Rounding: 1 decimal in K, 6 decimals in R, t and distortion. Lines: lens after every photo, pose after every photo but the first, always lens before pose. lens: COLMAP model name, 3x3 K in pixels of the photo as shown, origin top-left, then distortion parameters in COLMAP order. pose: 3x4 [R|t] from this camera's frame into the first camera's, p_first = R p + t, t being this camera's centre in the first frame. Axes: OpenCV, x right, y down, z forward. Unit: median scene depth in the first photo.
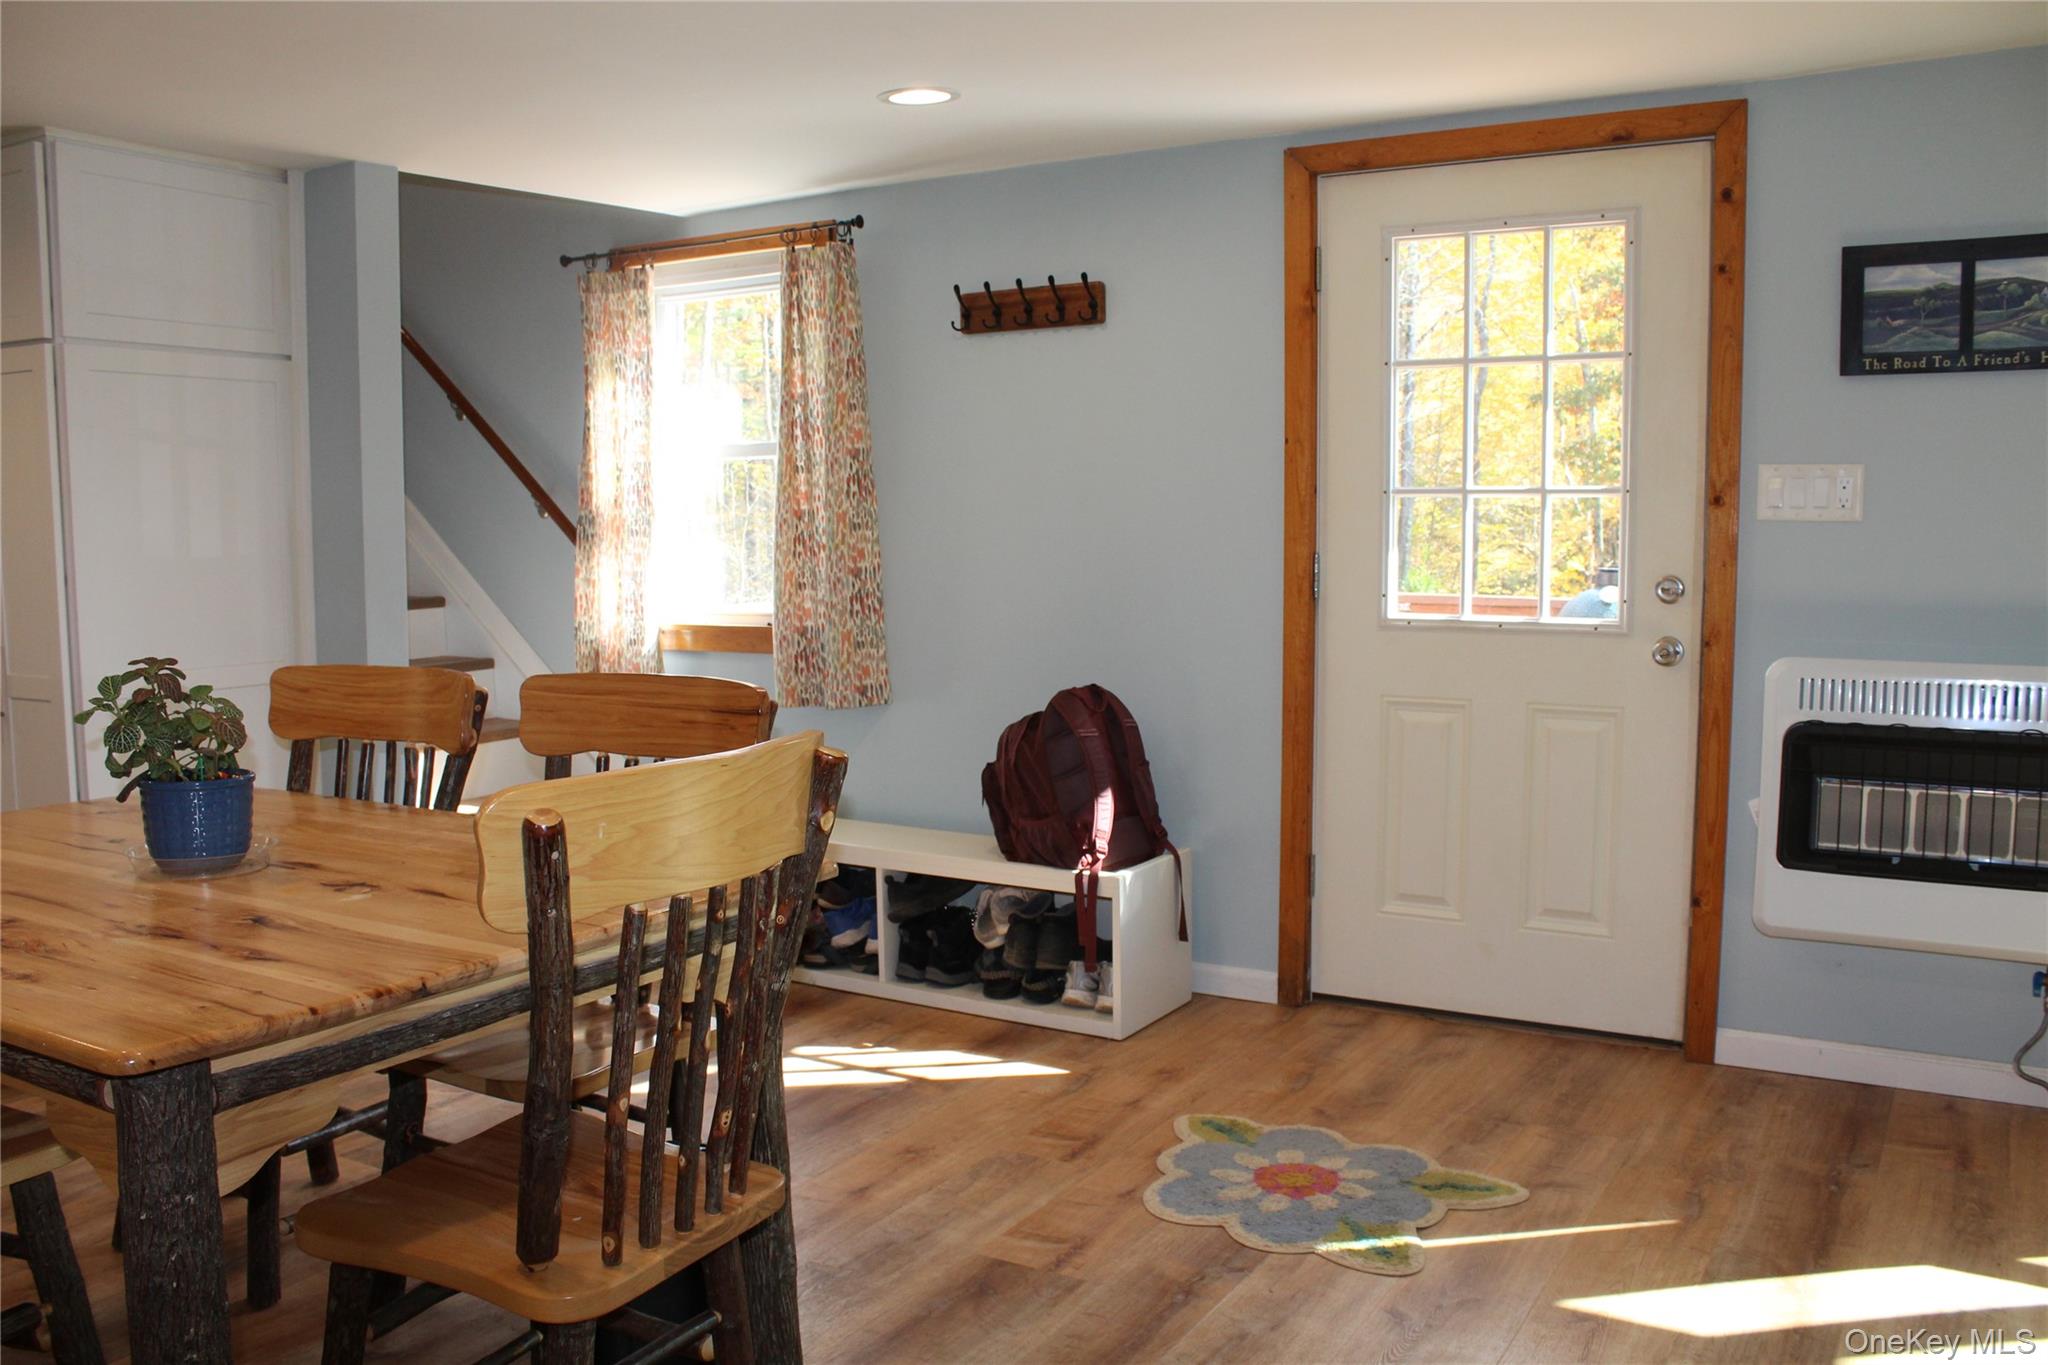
lens RADIAL K [[1710.4, 0, 1019.2], [0, 1710.4, 706.8], [0, 0, 1]] dist [-0.169264, 0.152602]
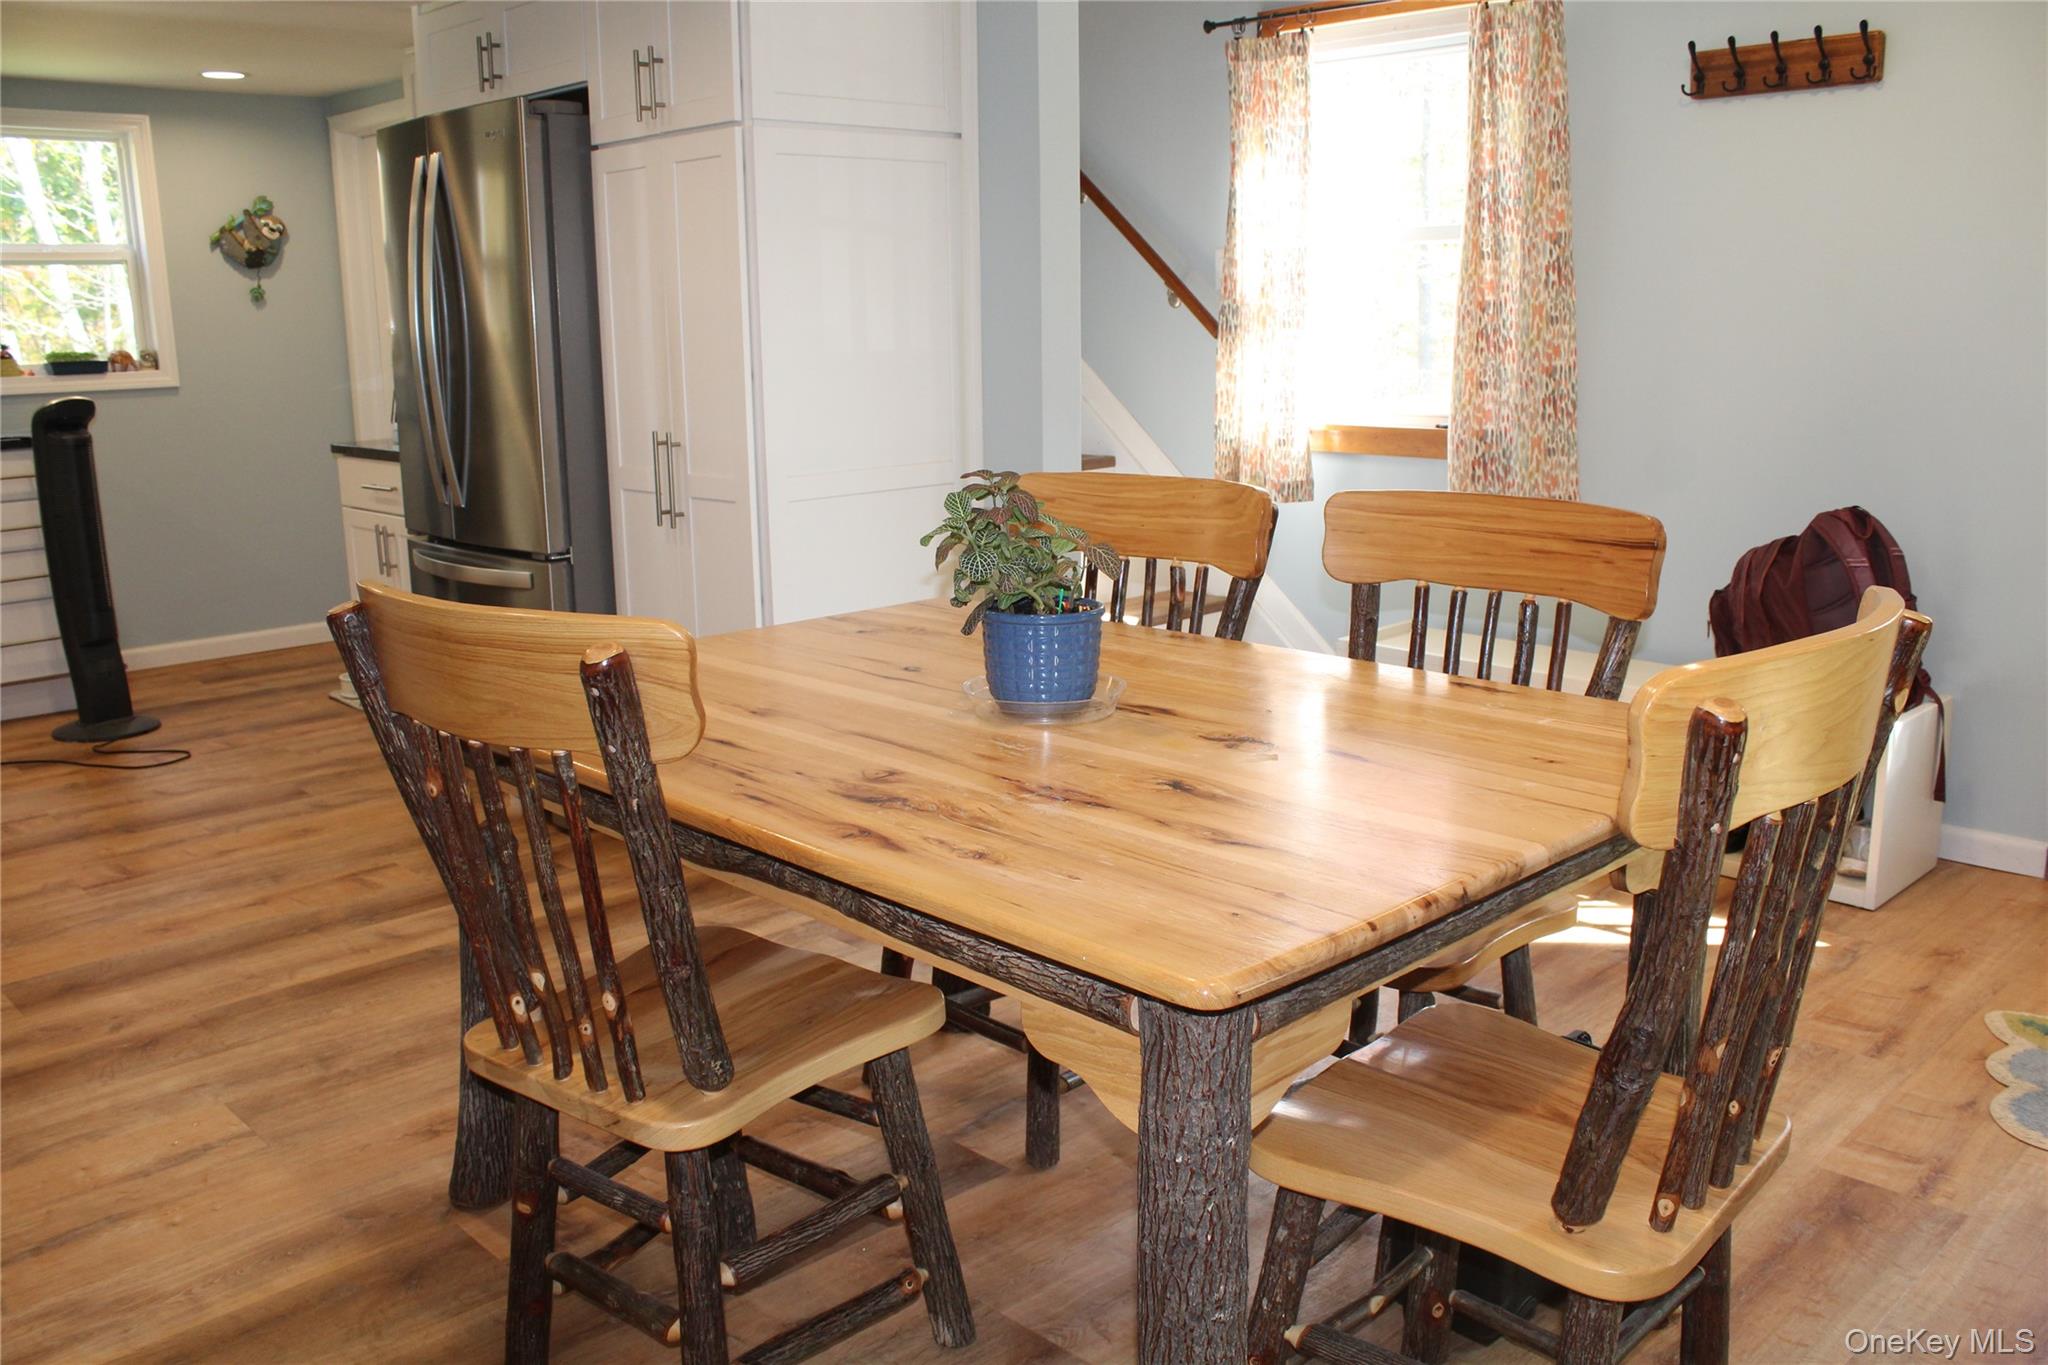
lens RADIAL K [[1710.4, 0, 1019.2], [0, 1710.4, 706.8], [0, 0, 1]] dist [-0.169264, 0.152602]
pose [[0.965542, 0.047239, -0.255925, -0.140574], [-0.015434, 0.992051, 0.124887, -0.009668], [0.259790, -0.116634, 0.958596, 0.059820]]
